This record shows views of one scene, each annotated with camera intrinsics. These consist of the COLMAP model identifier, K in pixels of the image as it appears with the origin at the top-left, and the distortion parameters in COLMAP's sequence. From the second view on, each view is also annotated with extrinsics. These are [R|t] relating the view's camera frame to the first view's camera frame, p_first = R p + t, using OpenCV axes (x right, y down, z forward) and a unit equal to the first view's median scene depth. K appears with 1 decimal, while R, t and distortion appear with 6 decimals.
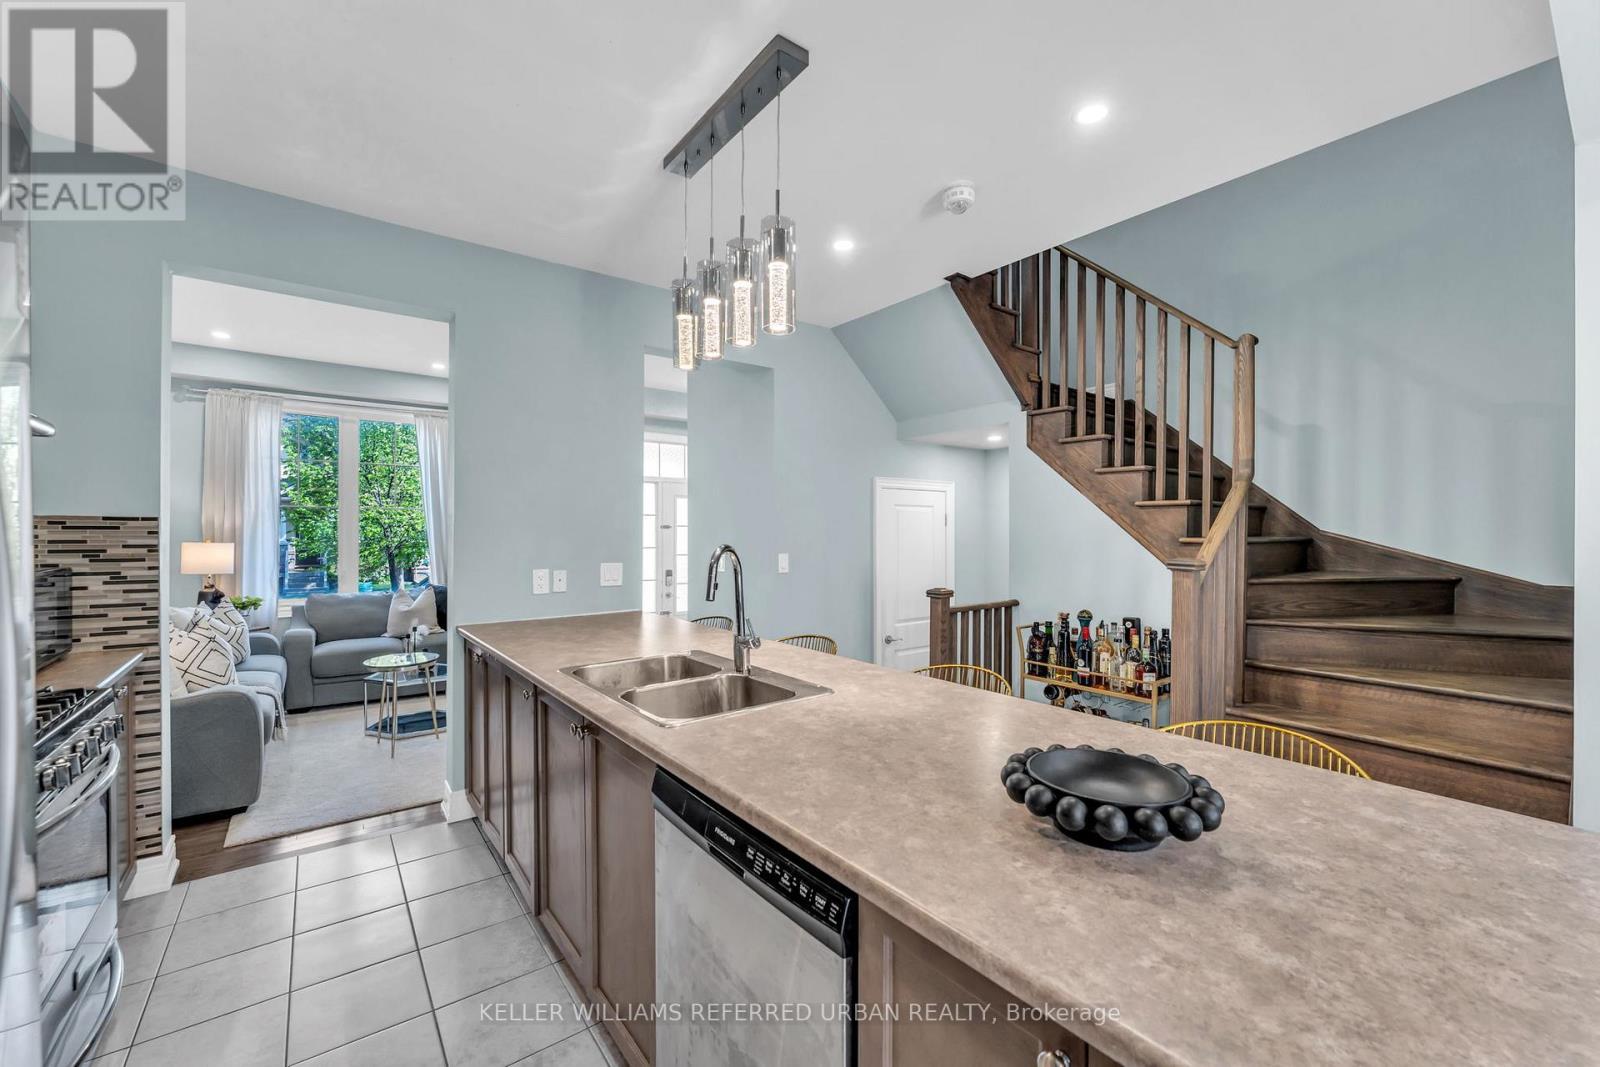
lens RADIAL K [[642.3, 0, 800.6], [0, 642.3, 534.5], [0, 0, 1]] dist [-0.000579, -0.000422]
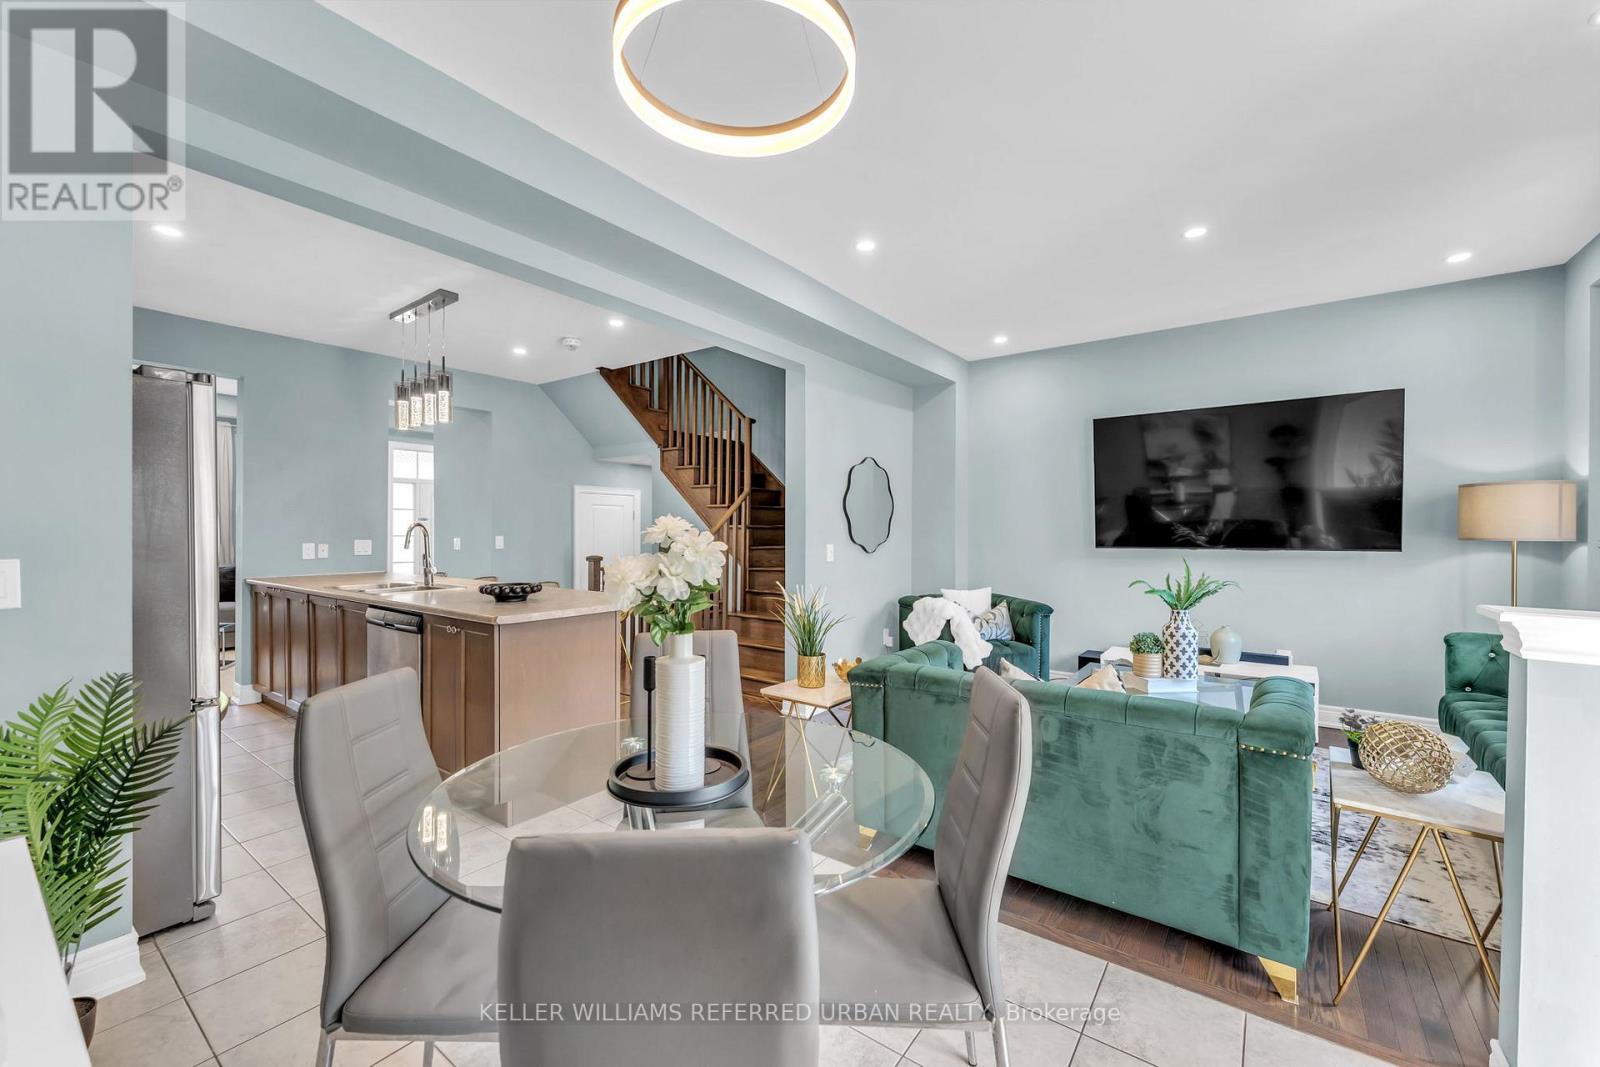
lens RADIAL K [[642.3, 0, 812.7], [0, 642.3, 536.2], [0, 0, 1]] dist [-0.000579, -0.000422]
pose [[0.956666, -0.000538, 0.291187, 0.268367], [-0.000294, 0.999996, 0.002812, 0.028761], [-0.291188, -0.002775, 0.956662, -0.728893]]
